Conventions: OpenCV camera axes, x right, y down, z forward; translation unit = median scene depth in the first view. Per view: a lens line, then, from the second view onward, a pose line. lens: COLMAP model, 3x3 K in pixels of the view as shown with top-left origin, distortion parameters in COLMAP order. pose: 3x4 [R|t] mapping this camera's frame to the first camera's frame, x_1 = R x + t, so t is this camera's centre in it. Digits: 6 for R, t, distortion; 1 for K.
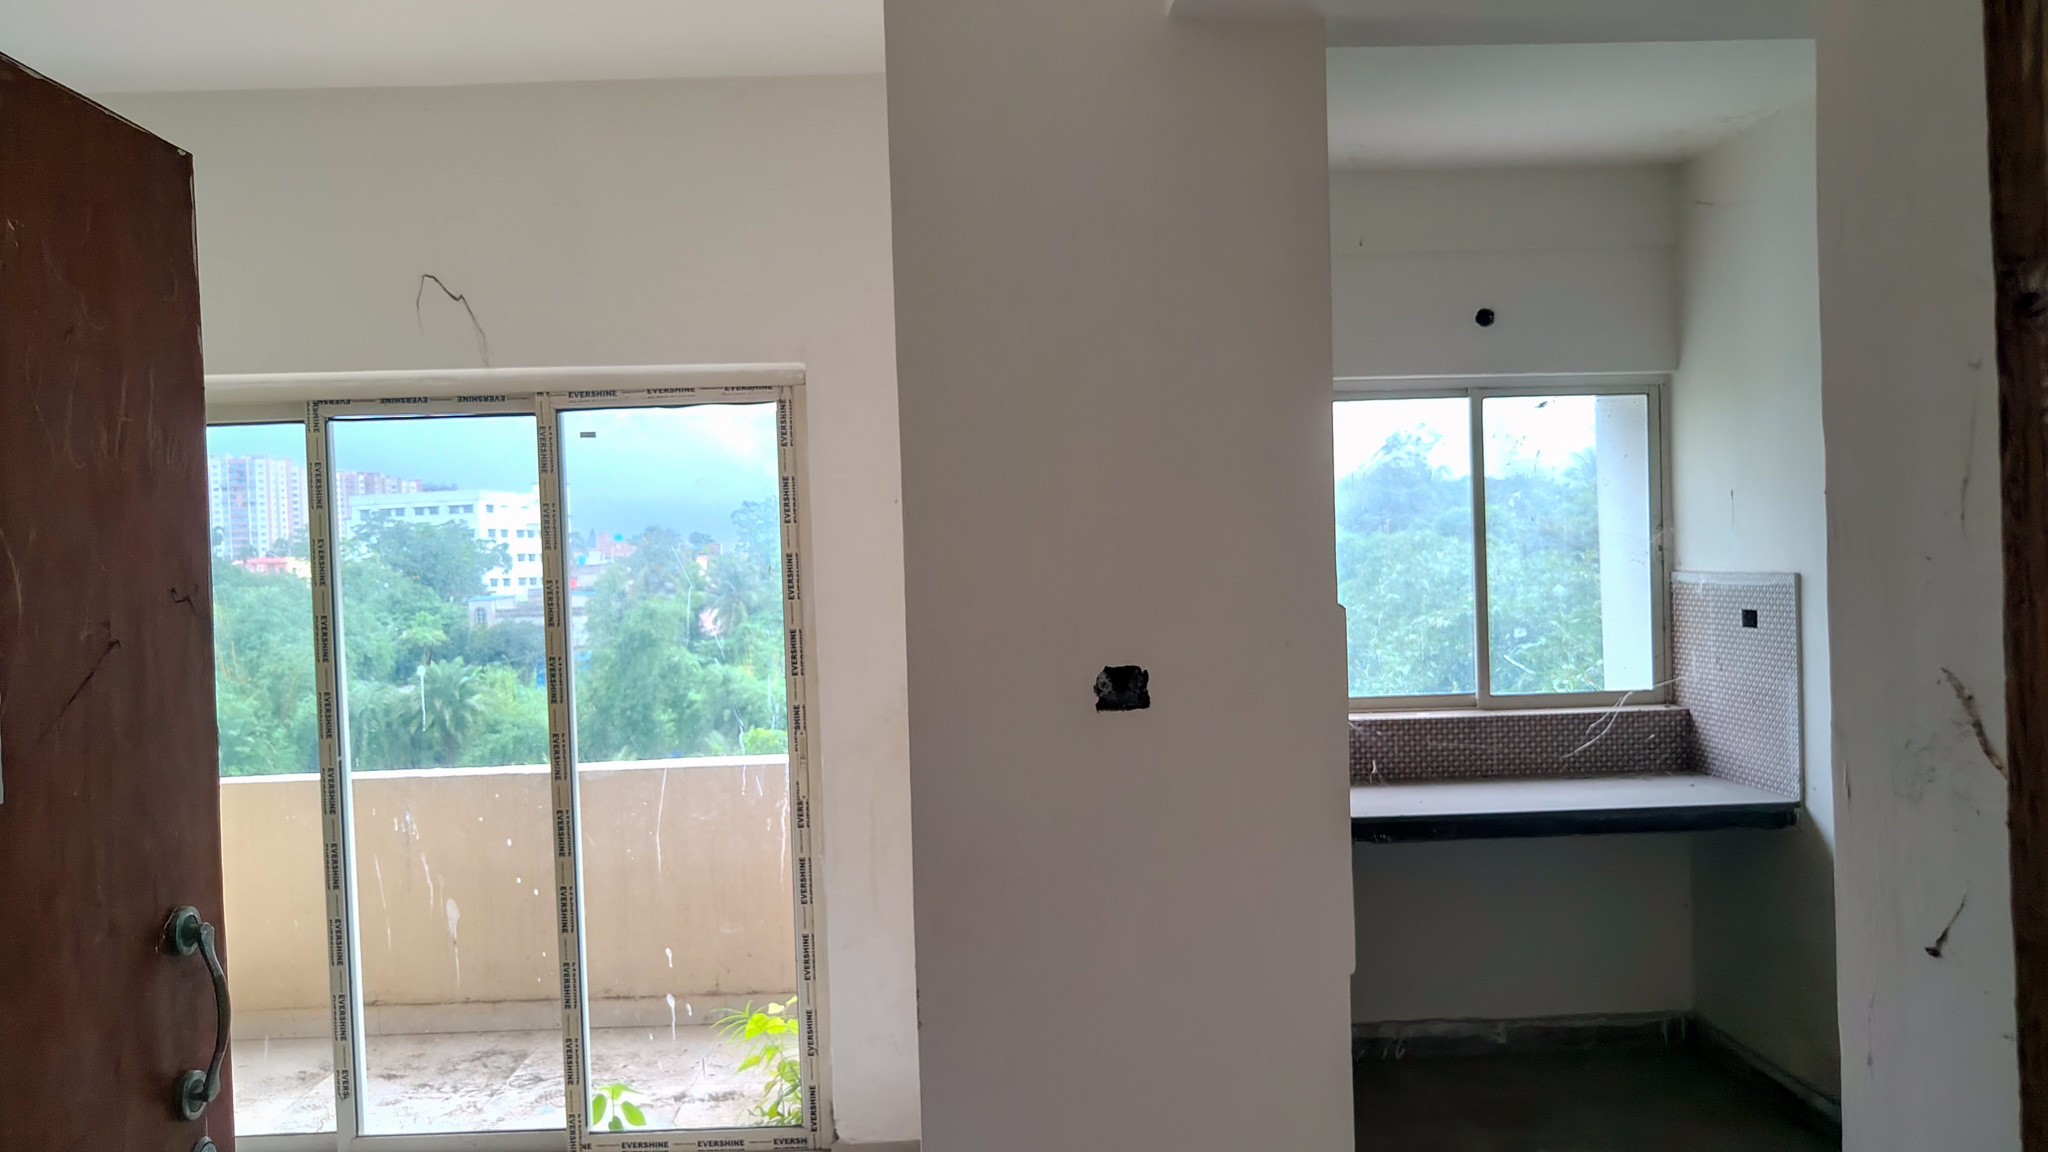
lens RADIAL K [[1464.5, 0, 1030.0], [0, 1464.5, 598.8], [0, 0, 1]] dist [0.025708, -0.035430]
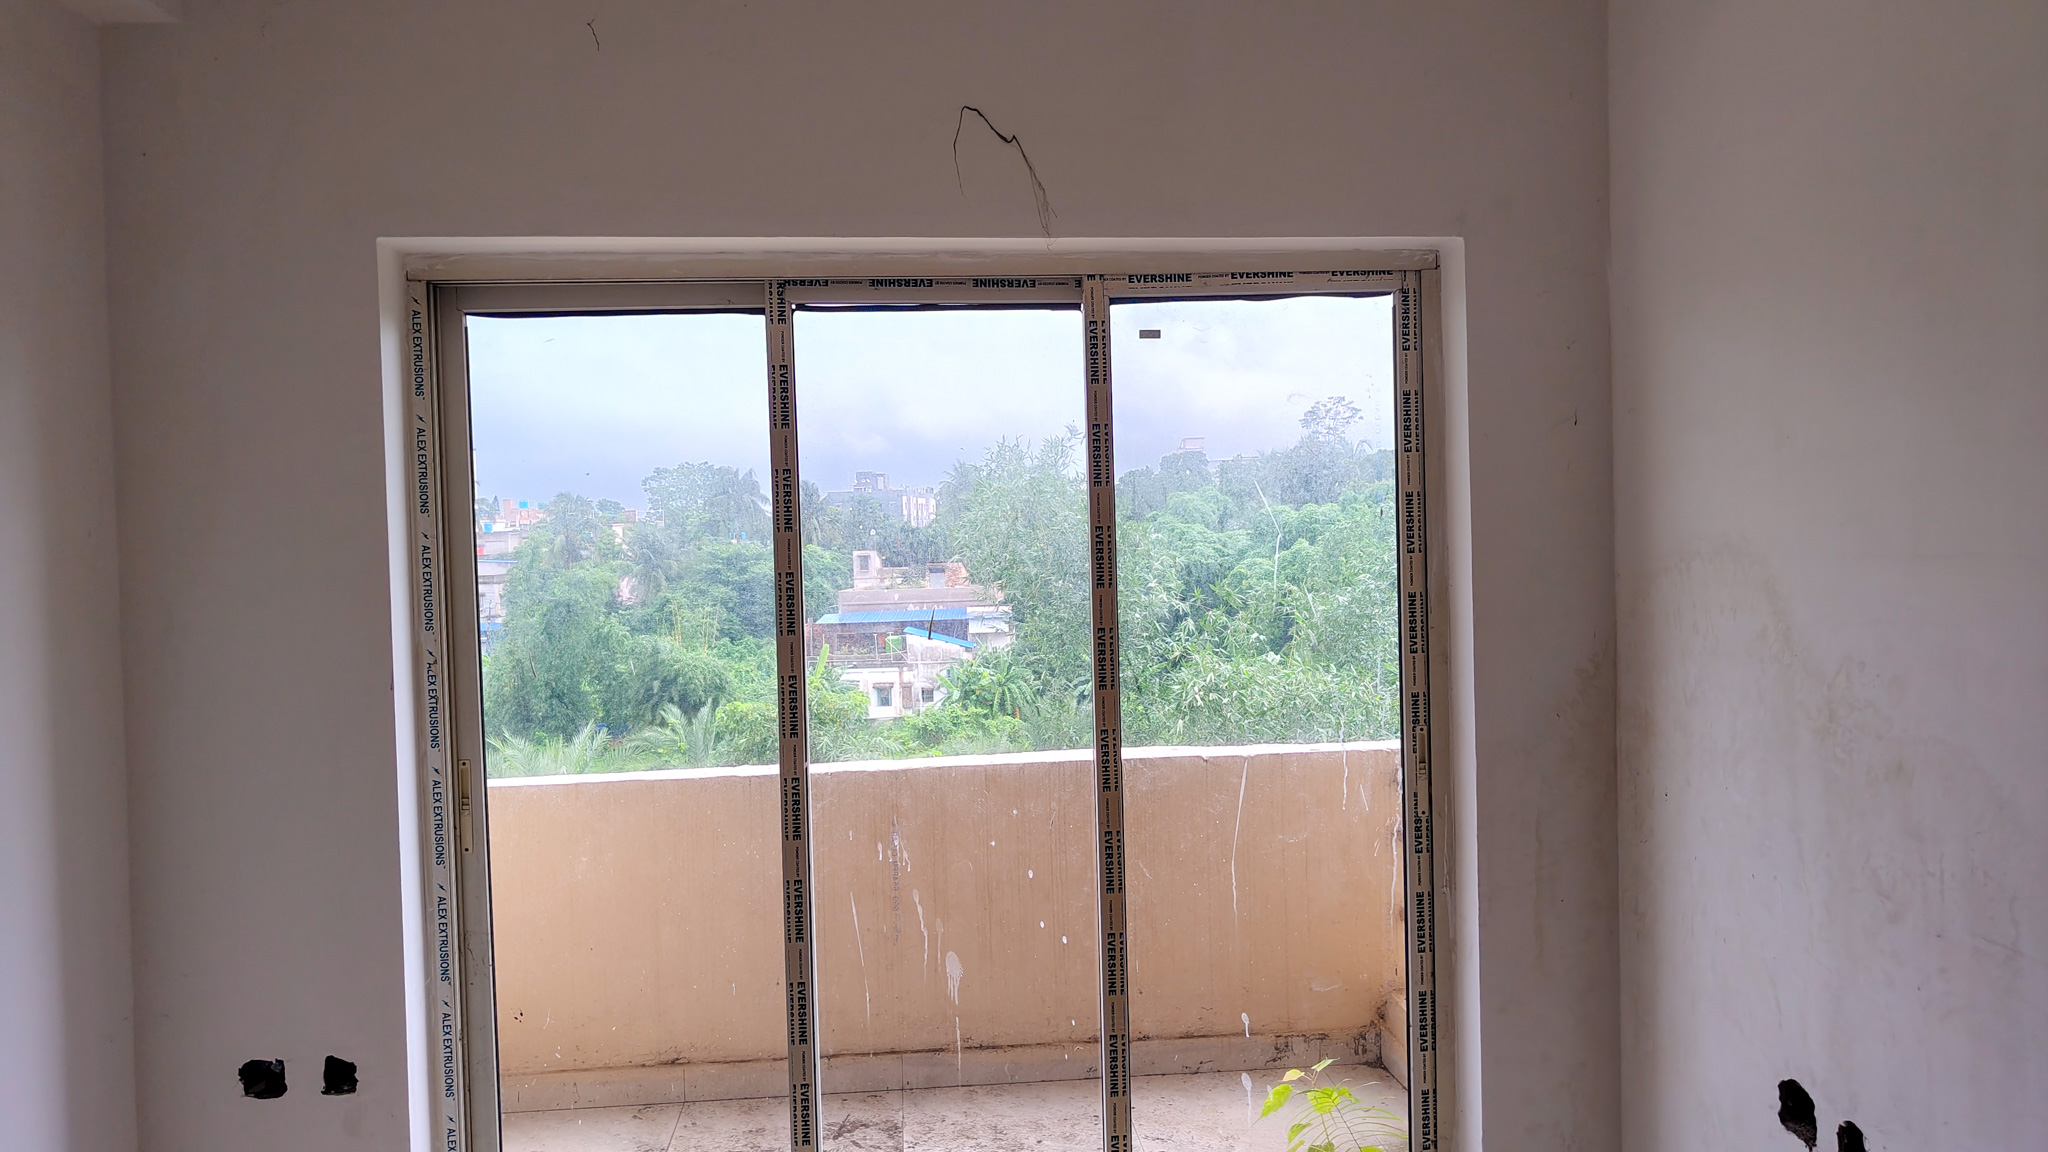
lens RADIAL K [[1464.5, 0, 1052.3], [0, 1464.5, 578.4], [0, 0, 1]] dist [0.025708, -0.035430]
pose [[0.997137, 0.003648, 0.075530, -0.404774], [-0.004106, 0.999974, 0.005910, 0.009629], [-0.075507, -0.006203, 0.997126, 0.254075]]
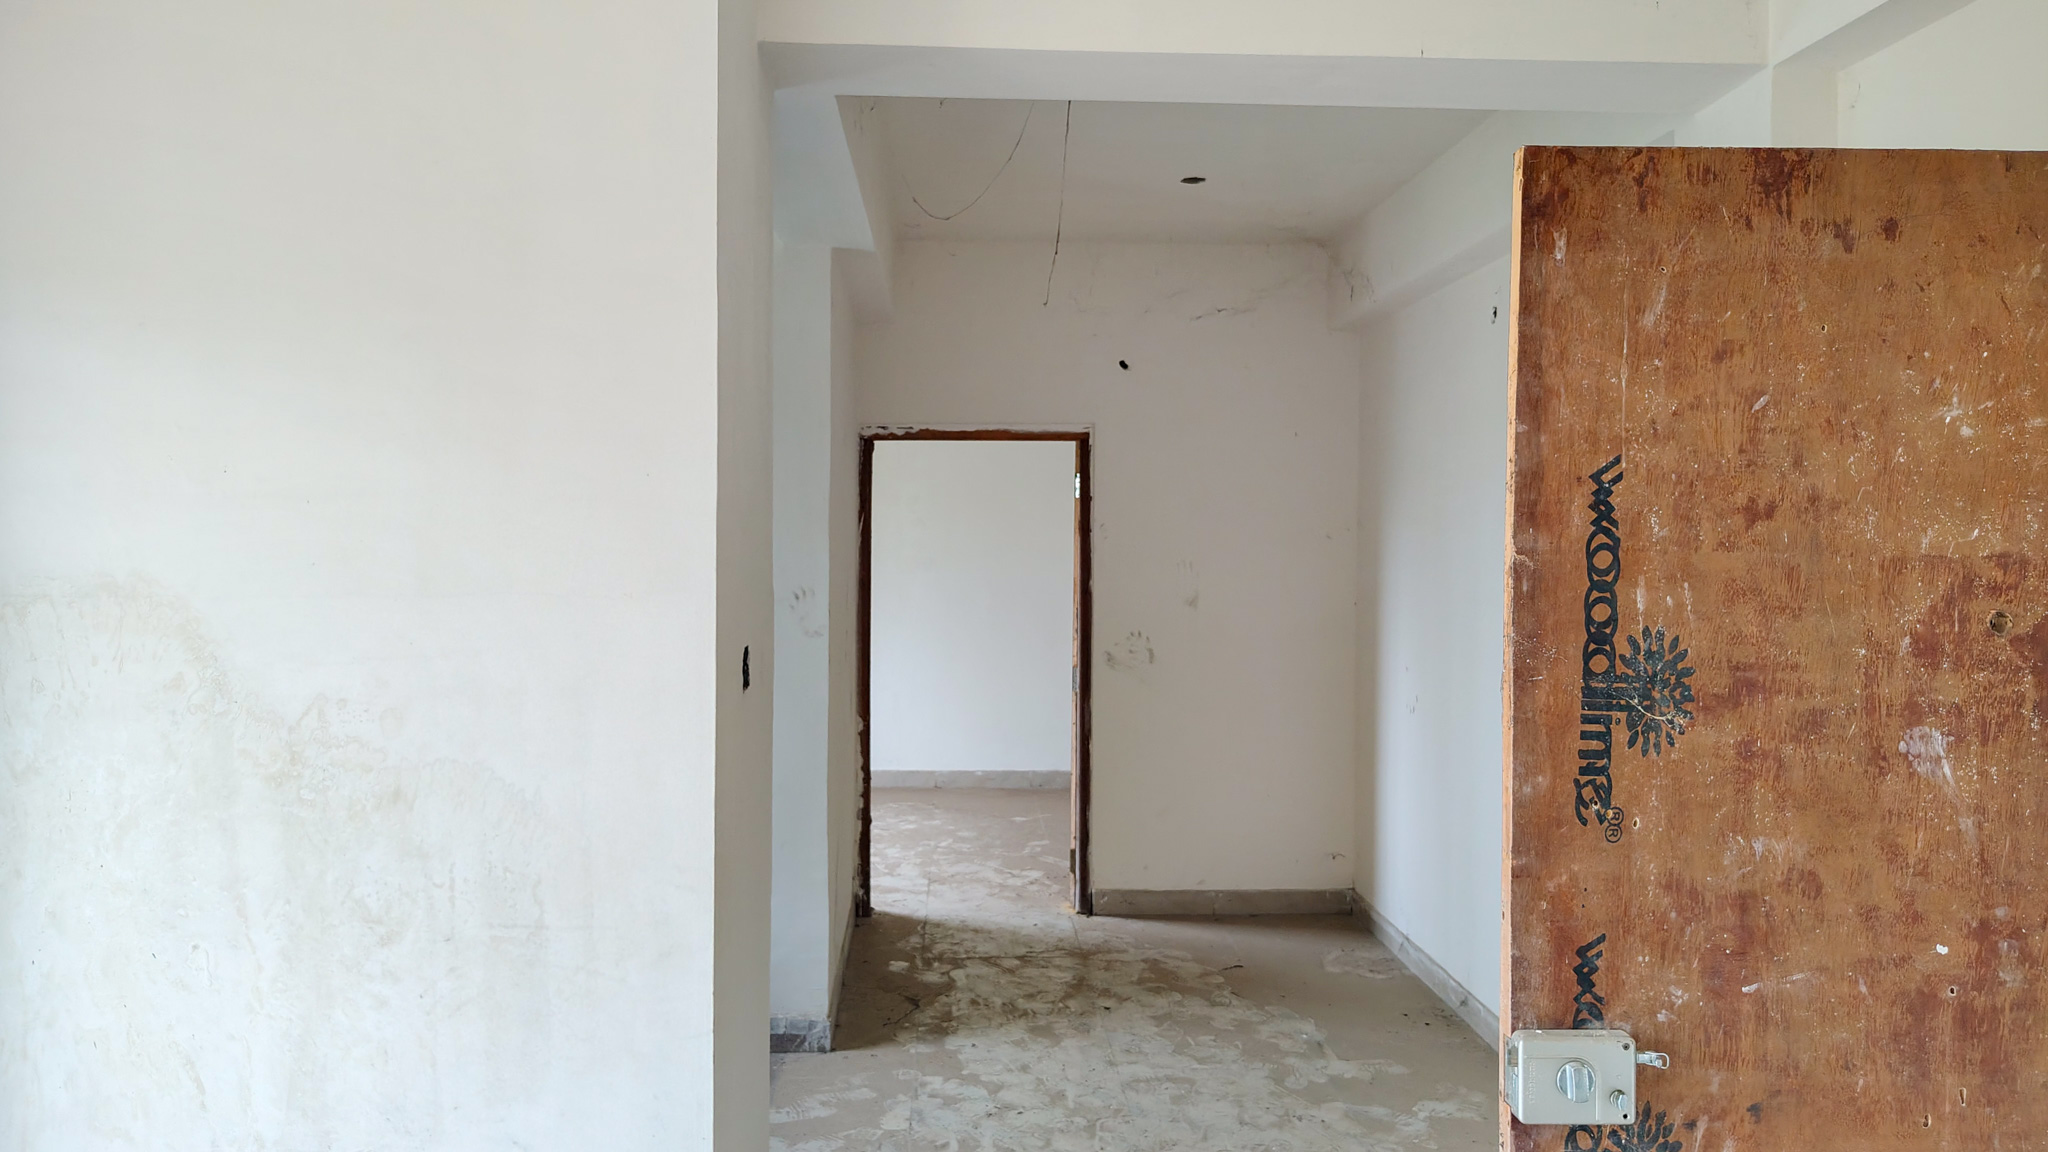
lens RADIAL K [[1464.5, 0, 1021.9], [0, 1464.5, 570.9], [0, 0, 1]] dist [0.025708, -0.035430]
pose [[-0.024179, 0.013091, 0.999622, -0.631171], [0.022331, 0.999672, -0.012552, 0.006815], [-0.999458, 0.022019, -0.024463, 0.537588]]
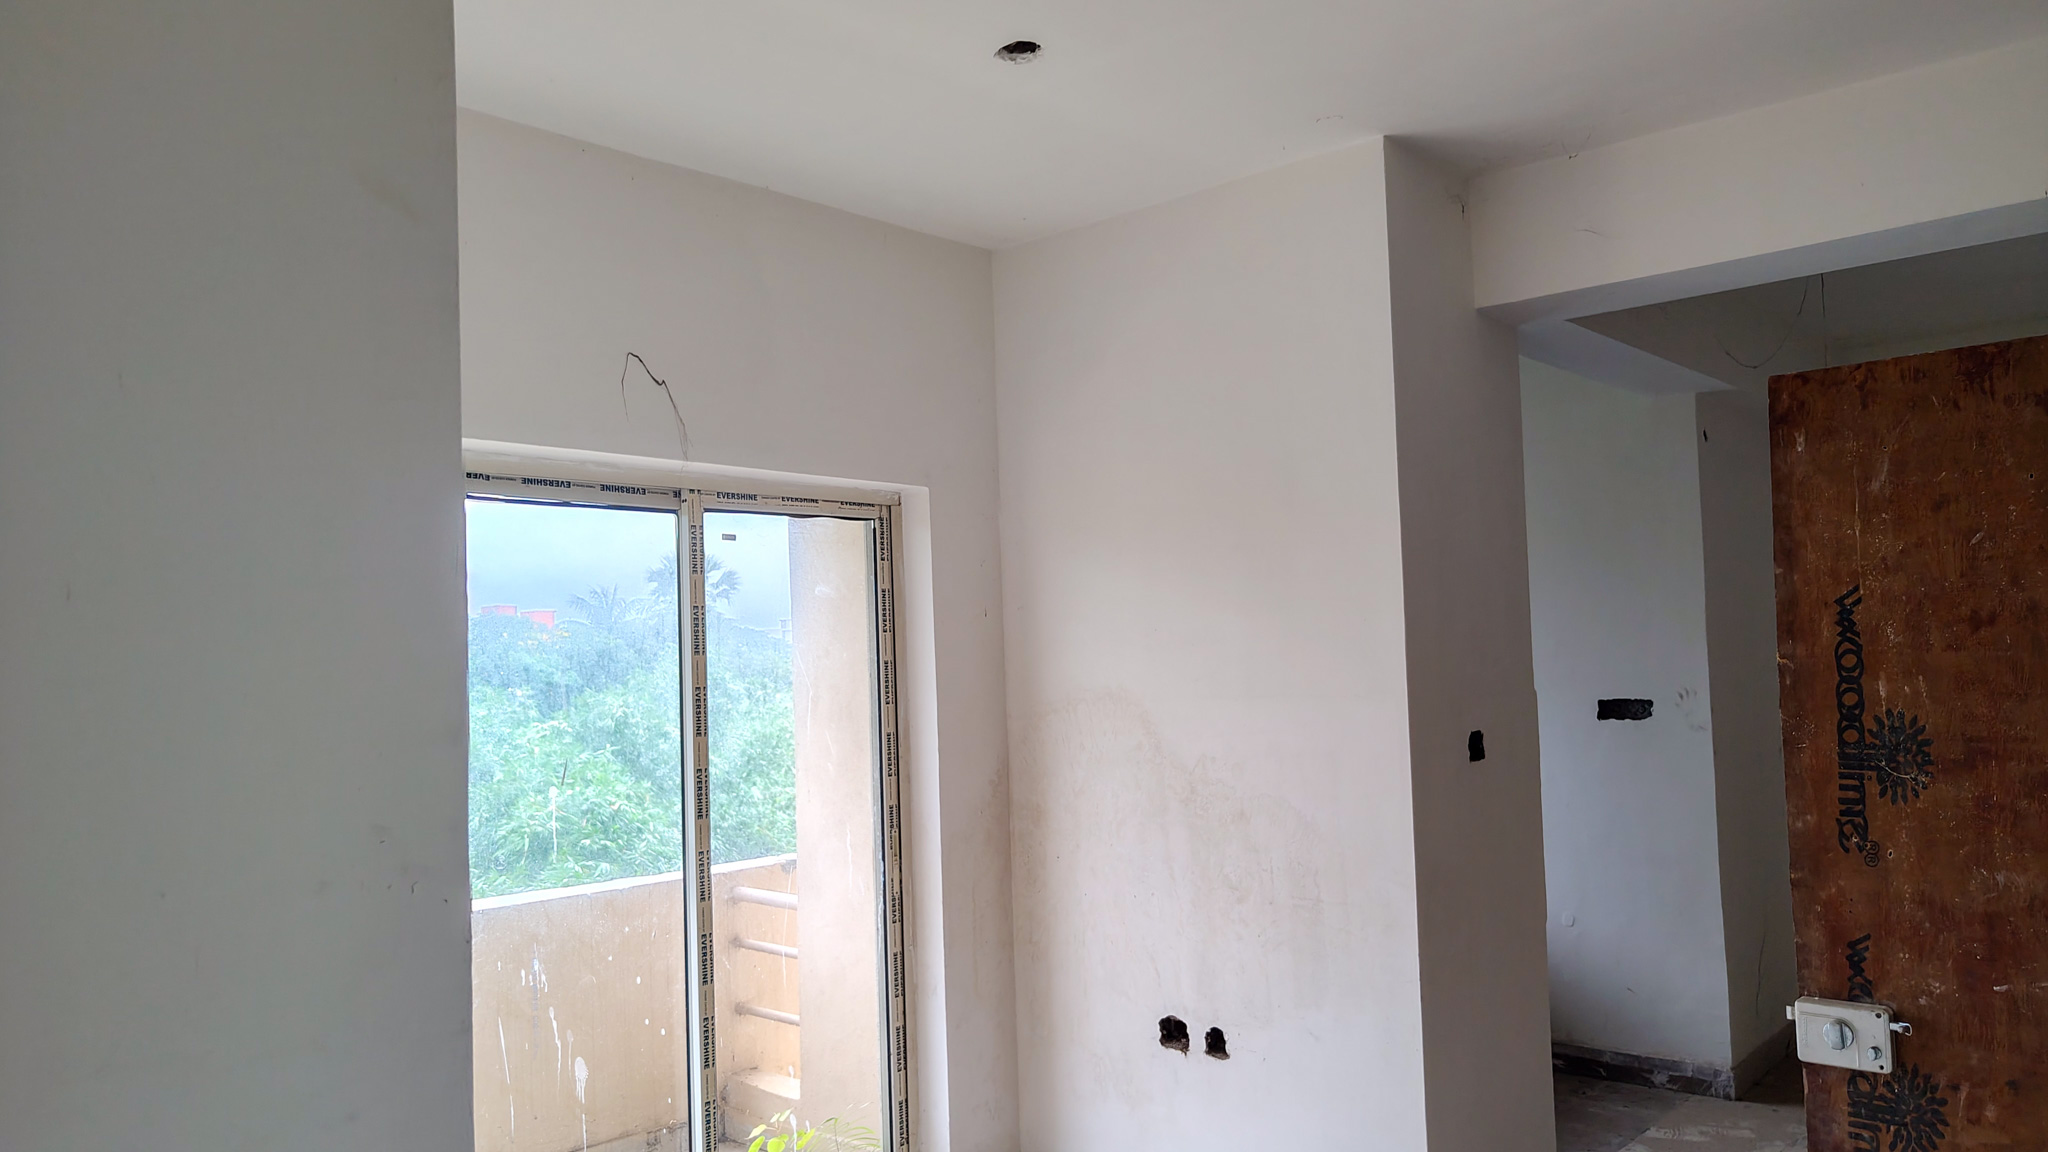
lens RADIAL K [[1464.5, 0, 1027.0], [0, 1464.5, 606.9], [0, 0, 1]] dist [0.025708, -0.035430]
pose [[0.683995, 0.037830, 0.728505, -0.865046], [0.030403, 0.996308, -0.080282, 0.017753], [-0.728853, 0.077062, 0.680320, 0.199788]]
